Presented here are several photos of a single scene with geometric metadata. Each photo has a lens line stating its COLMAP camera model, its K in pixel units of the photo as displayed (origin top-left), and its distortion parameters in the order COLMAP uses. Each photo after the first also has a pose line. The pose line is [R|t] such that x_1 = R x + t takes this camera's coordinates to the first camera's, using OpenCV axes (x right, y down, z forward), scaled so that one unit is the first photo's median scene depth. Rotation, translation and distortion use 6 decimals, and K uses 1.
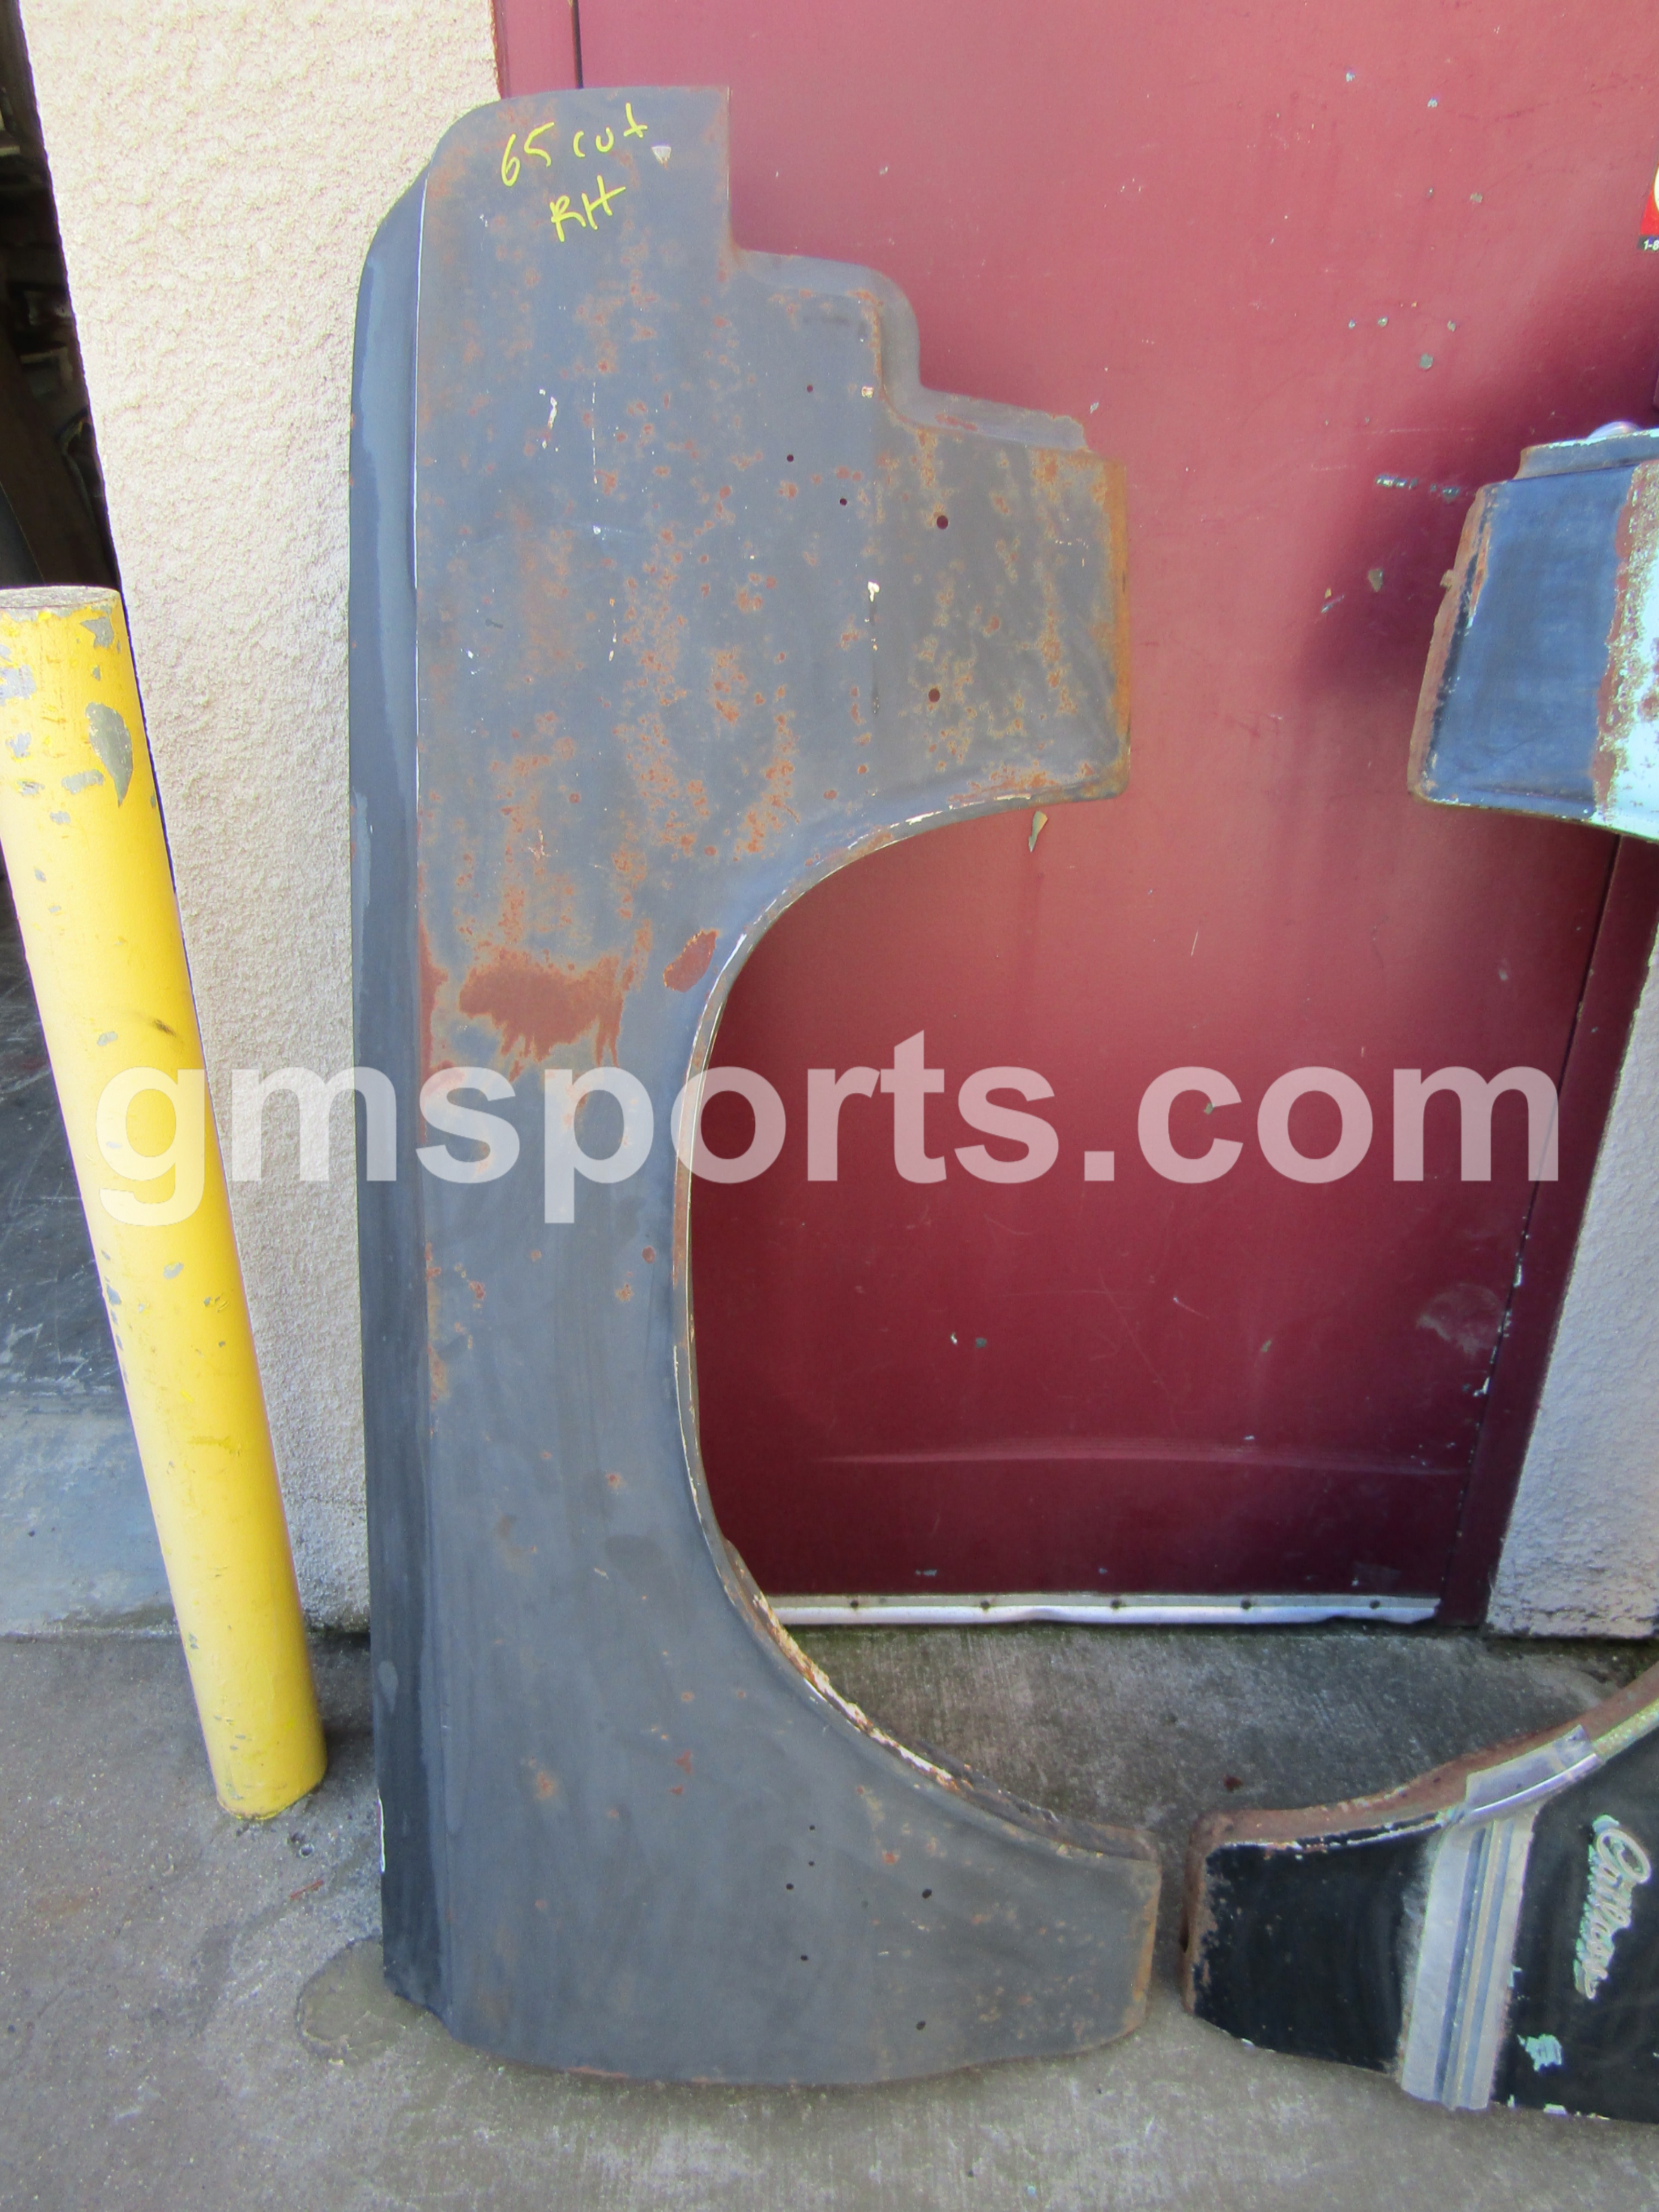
lens RADIAL K [[1573.0, 0, 835.5], [0, 1573.0, 1100.3], [0, 0, 1]] dist [-0.001949, -0.004629]
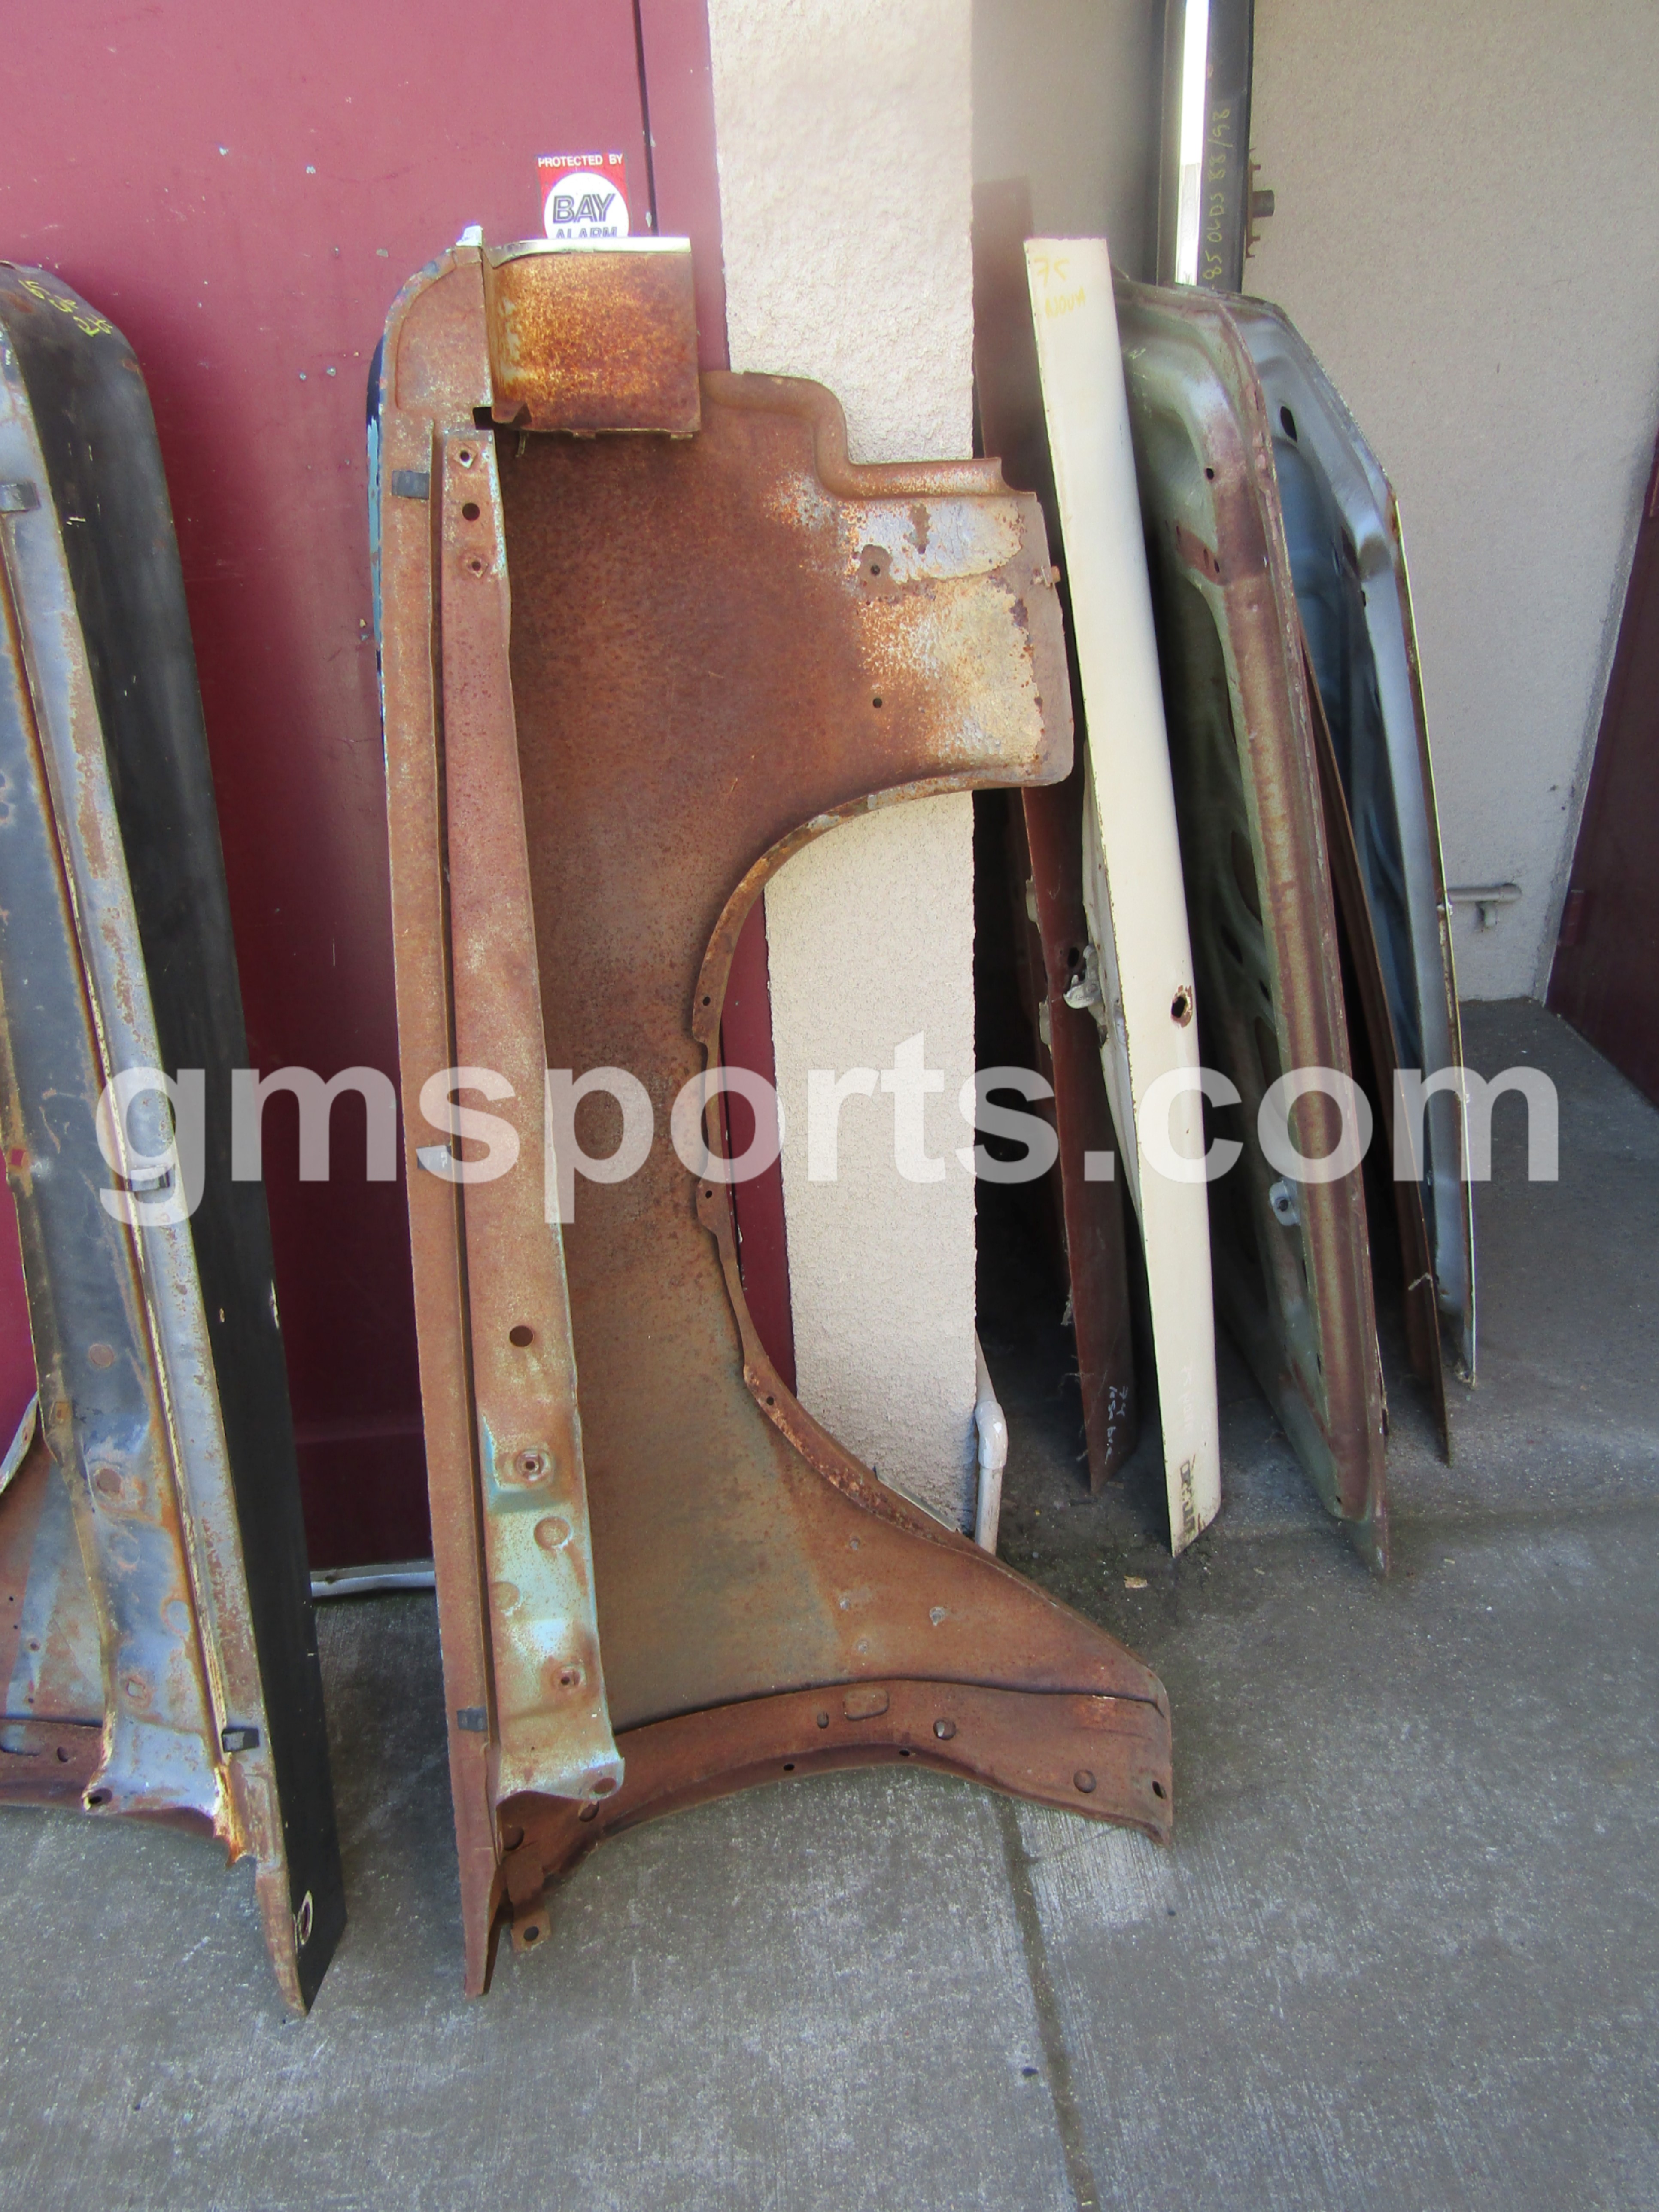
lens RADIAL K [[1573.0, 0, 829.0], [0, 1573.0, 1098.0], [0, 0, 1]] dist [-0.001949, -0.004629]
pose [[0.996445, -0.077575, 0.032857, 0.578003], [0.076745, 0.996716, 0.025825, -0.004745], [-0.034752, -0.023212, 0.999126, -0.086158]]
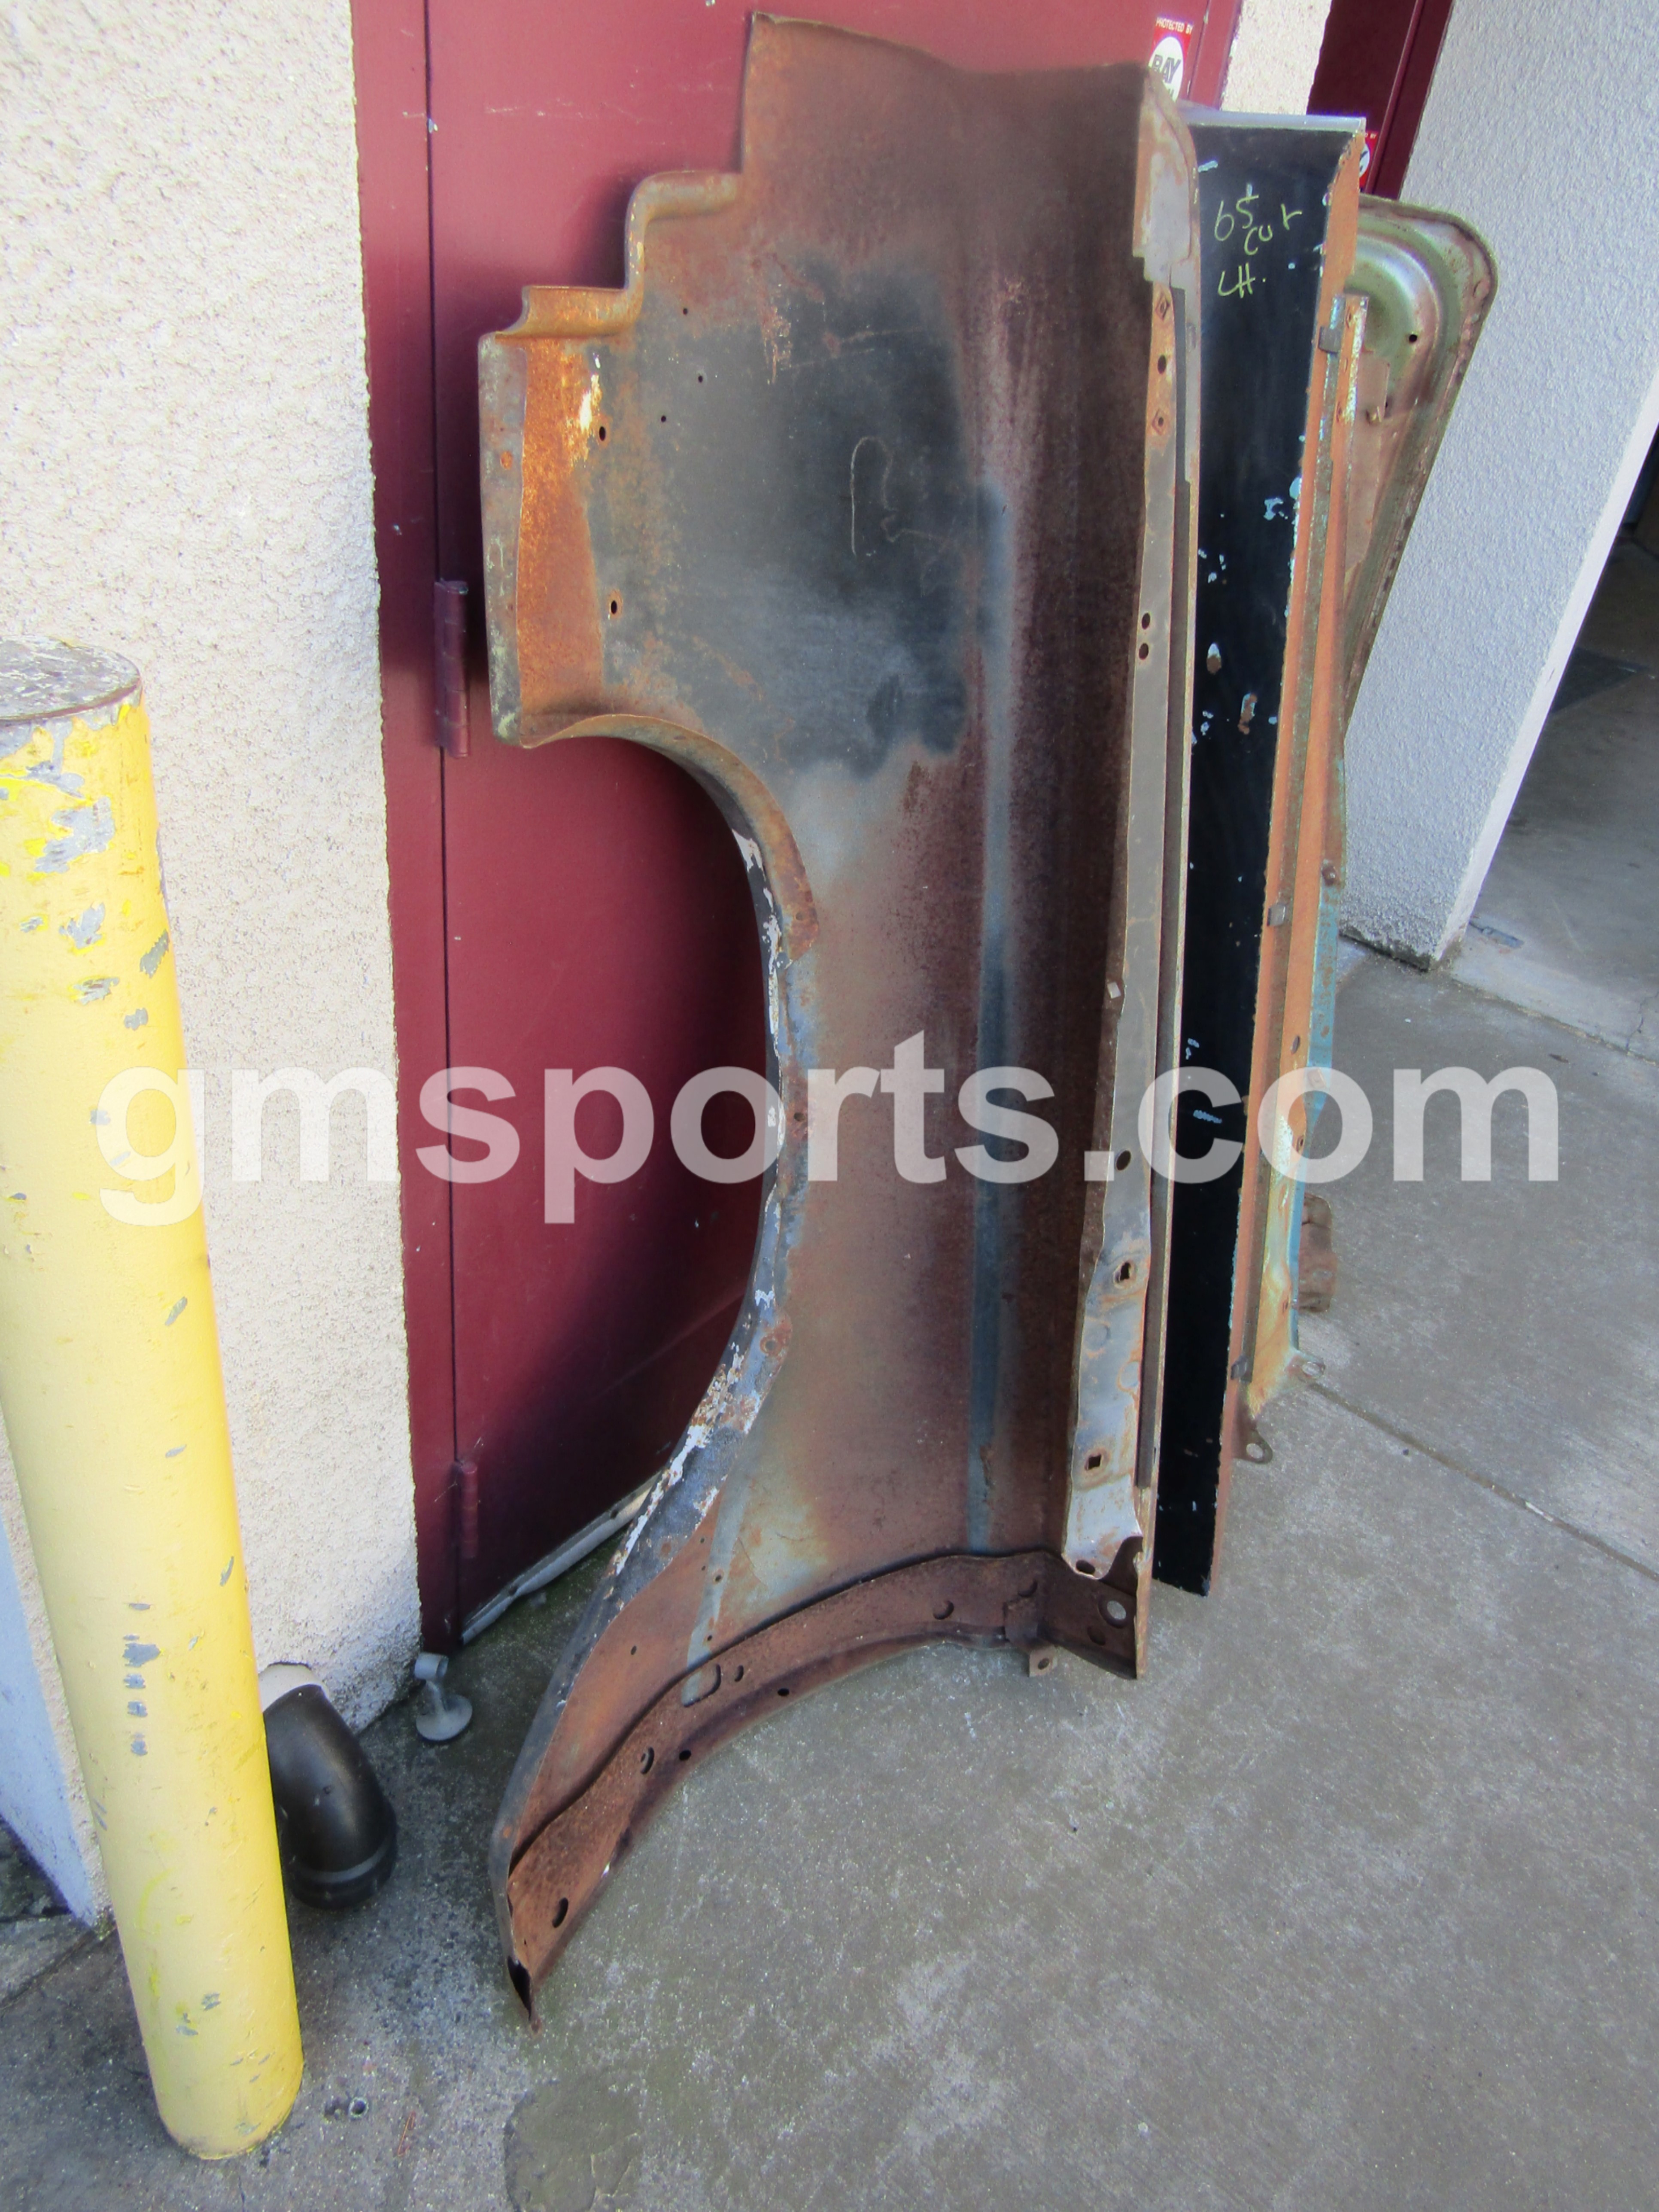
lens RADIAL K [[1573.0, 0, 836.1], [0, 1573.0, 1093.9], [0, 0, 1]] dist [-0.001949, -0.004629]
pose [[0.635671, -0.358519, 0.683657, -0.657972], [0.227212, 0.933275, 0.278159, -0.231022], [-0.737765, -0.021482, 0.674716, 0.320710]]
